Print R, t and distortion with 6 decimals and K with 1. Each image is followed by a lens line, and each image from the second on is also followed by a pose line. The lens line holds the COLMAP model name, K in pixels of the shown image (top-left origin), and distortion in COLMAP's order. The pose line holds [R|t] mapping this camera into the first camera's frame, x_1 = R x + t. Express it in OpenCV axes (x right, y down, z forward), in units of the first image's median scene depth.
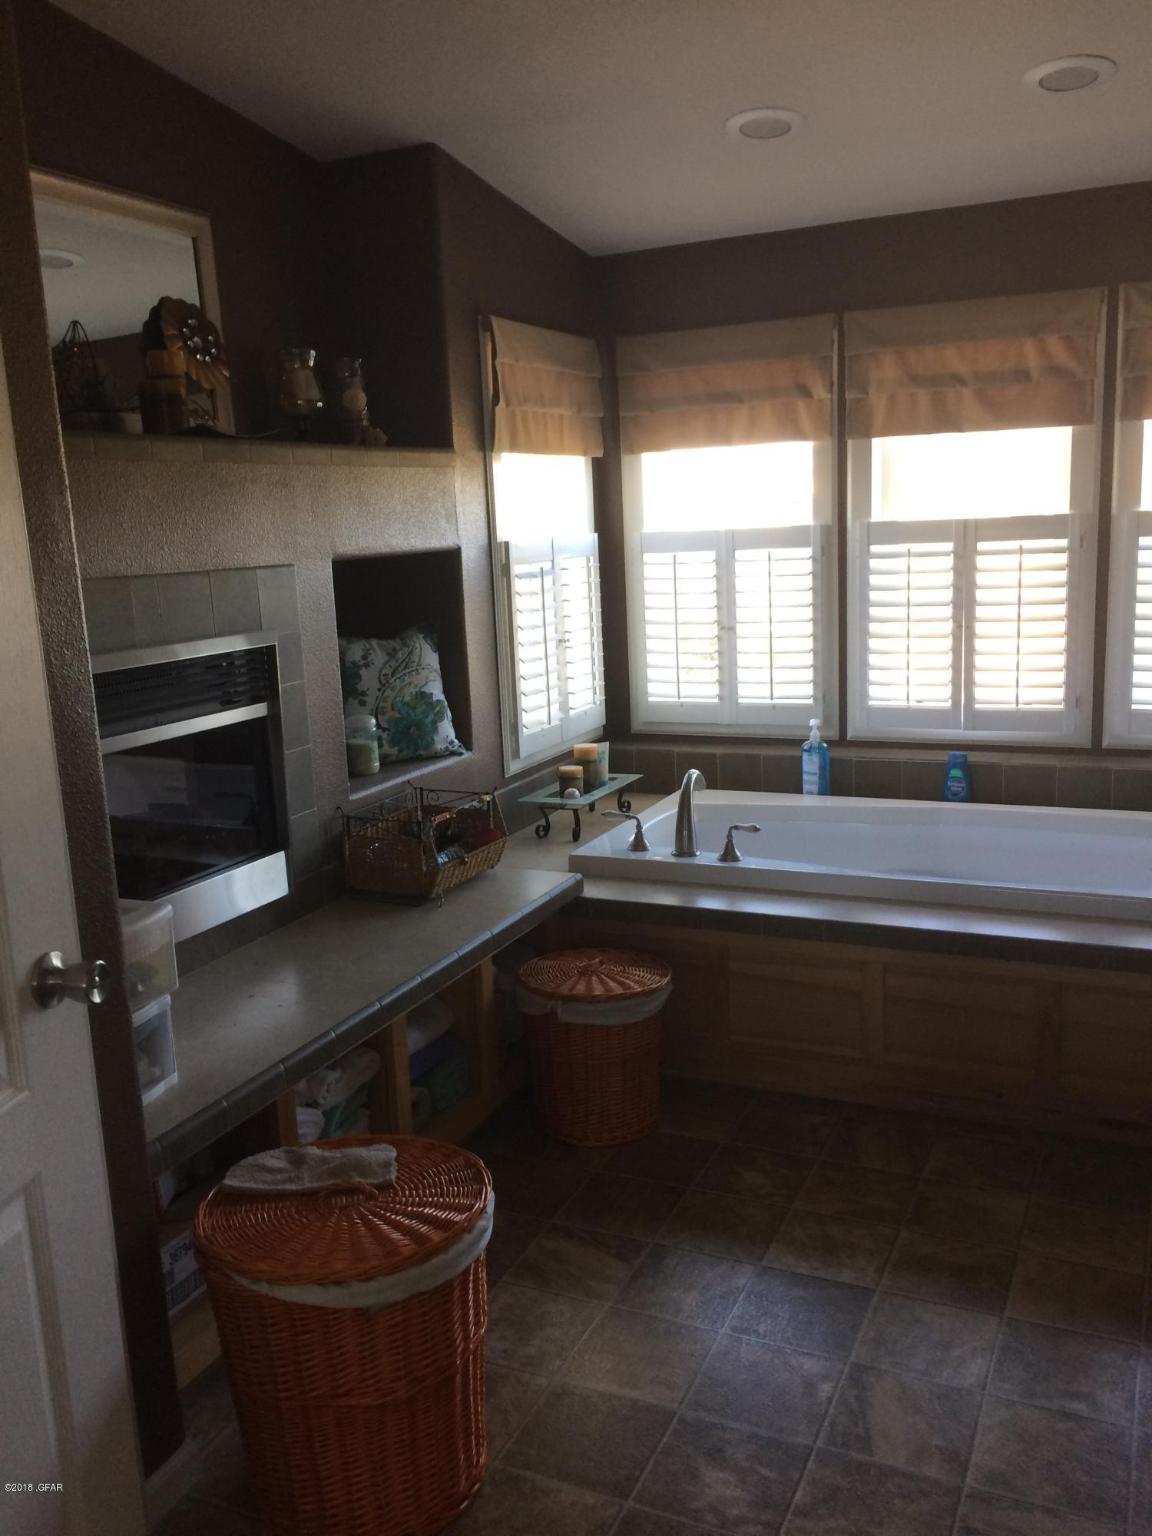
lens RADIAL K [[1302.4, 0, 566.2], [0, 1302.4, 763.3], [0, 0, 1]] dist [0.029954, -0.033141]
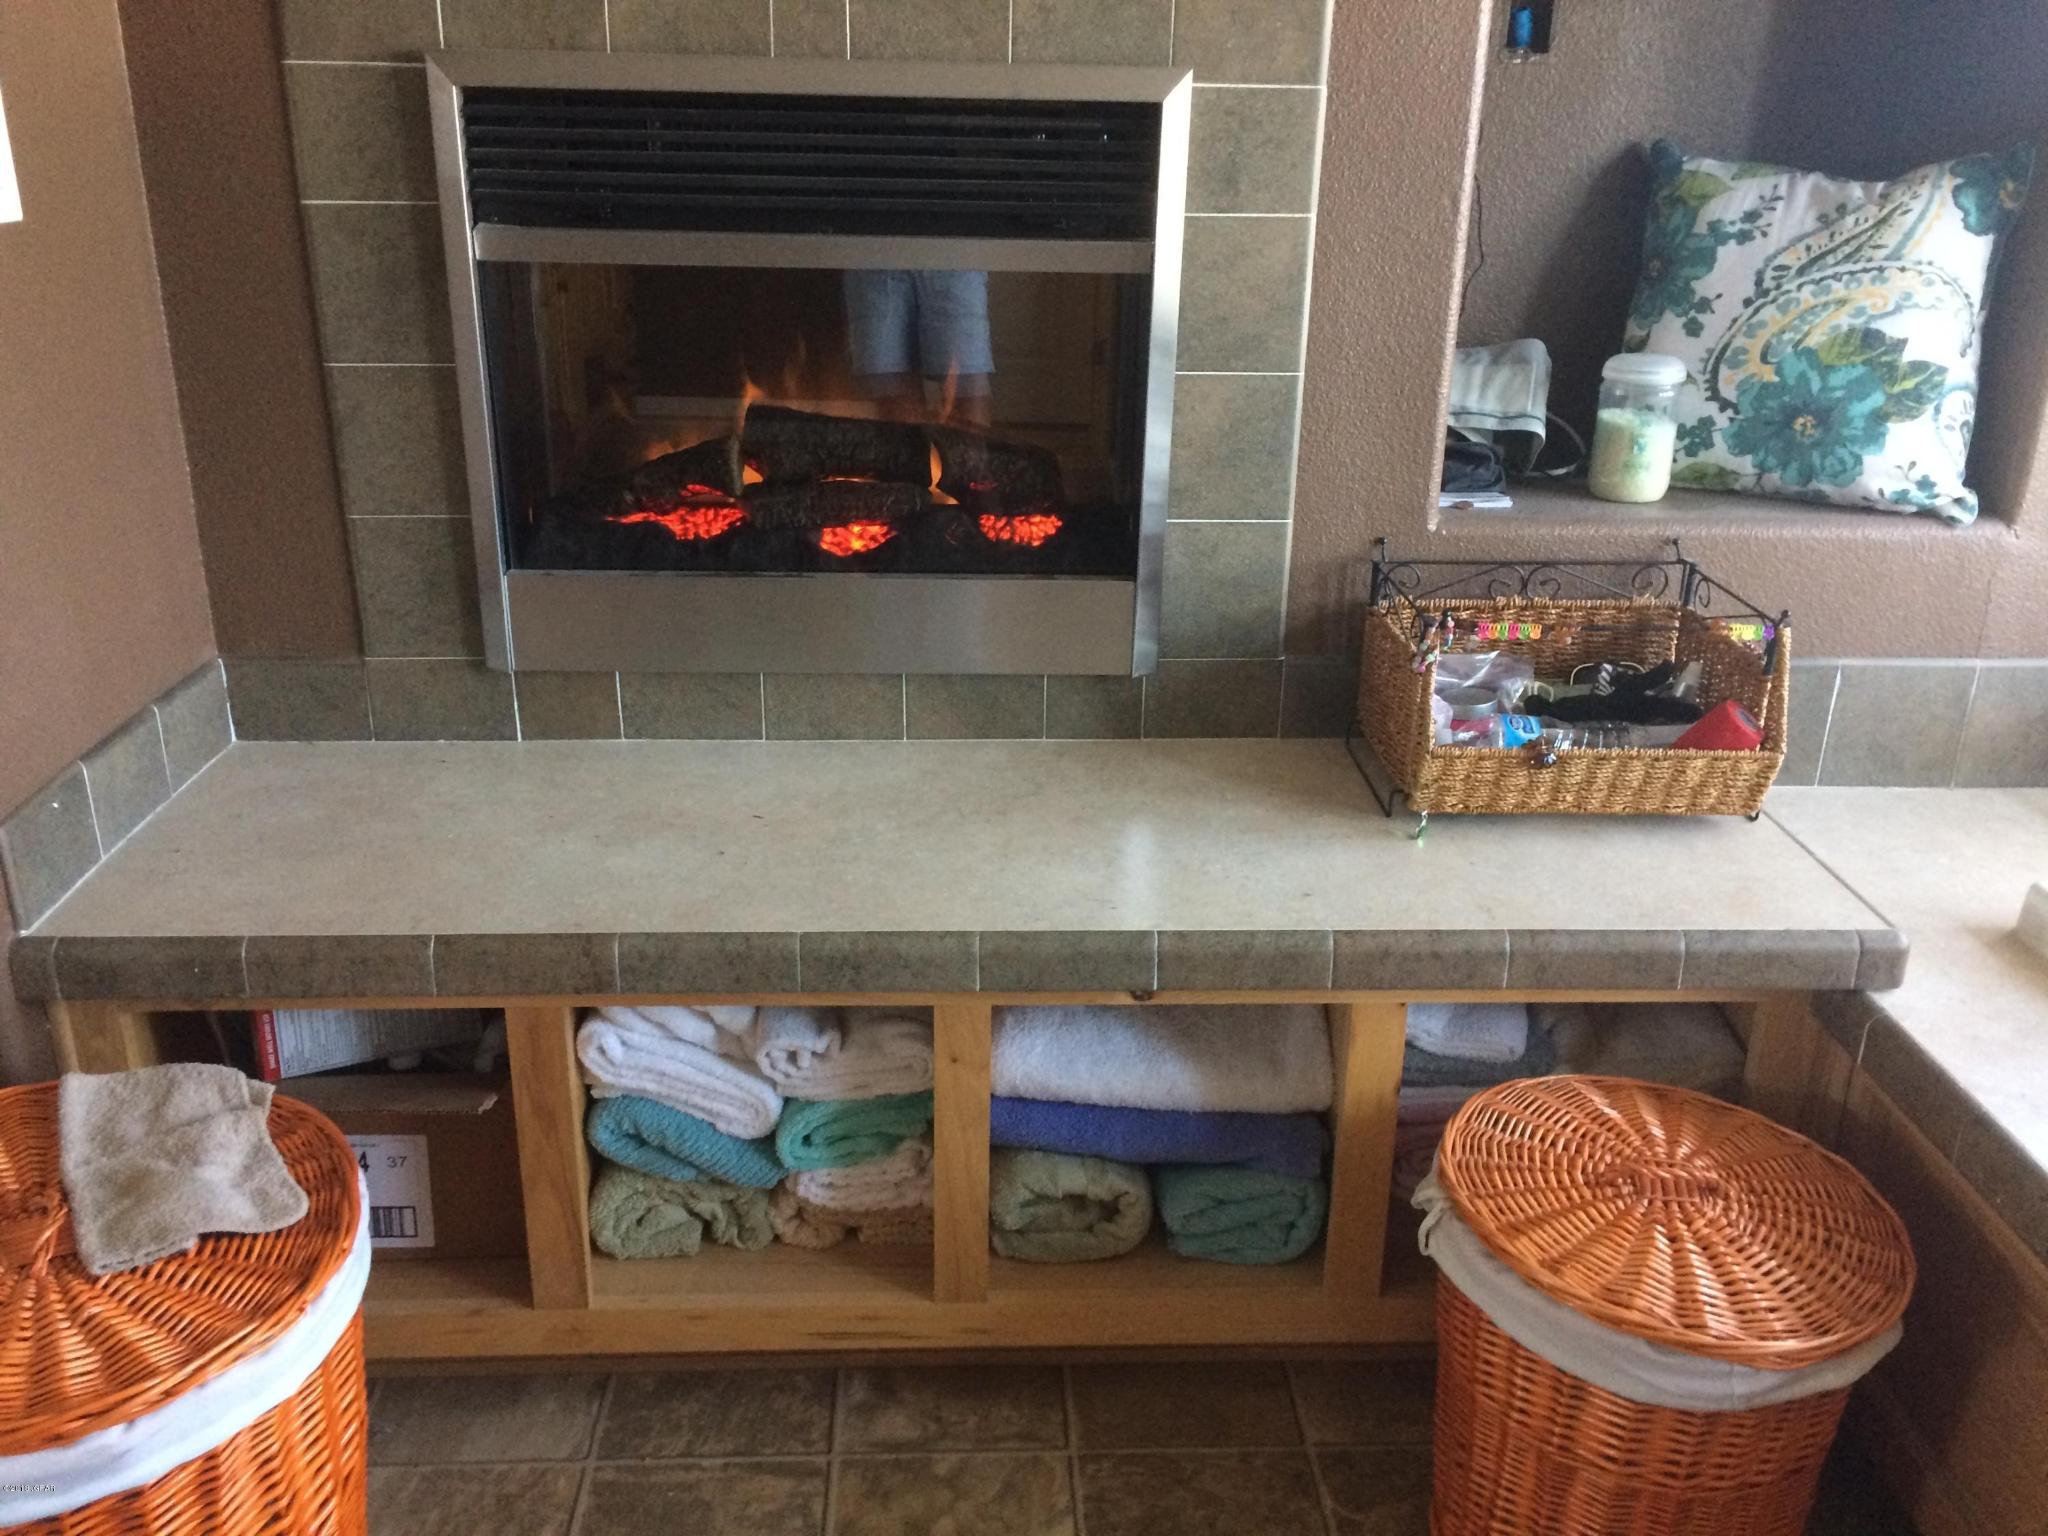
lens RADIAL K [[1736.6, 0, 1040.3], [0, 1736.6, 783.1], [0, 0, 1]] dist [0.029954, -0.033141]
pose [[0.468046, 0.376874, -0.799311, 0.232672], [-0.202310, 0.926176, 0.318226, -0.045624], [0.860234, 0.012764, 0.509739, 0.533092]]
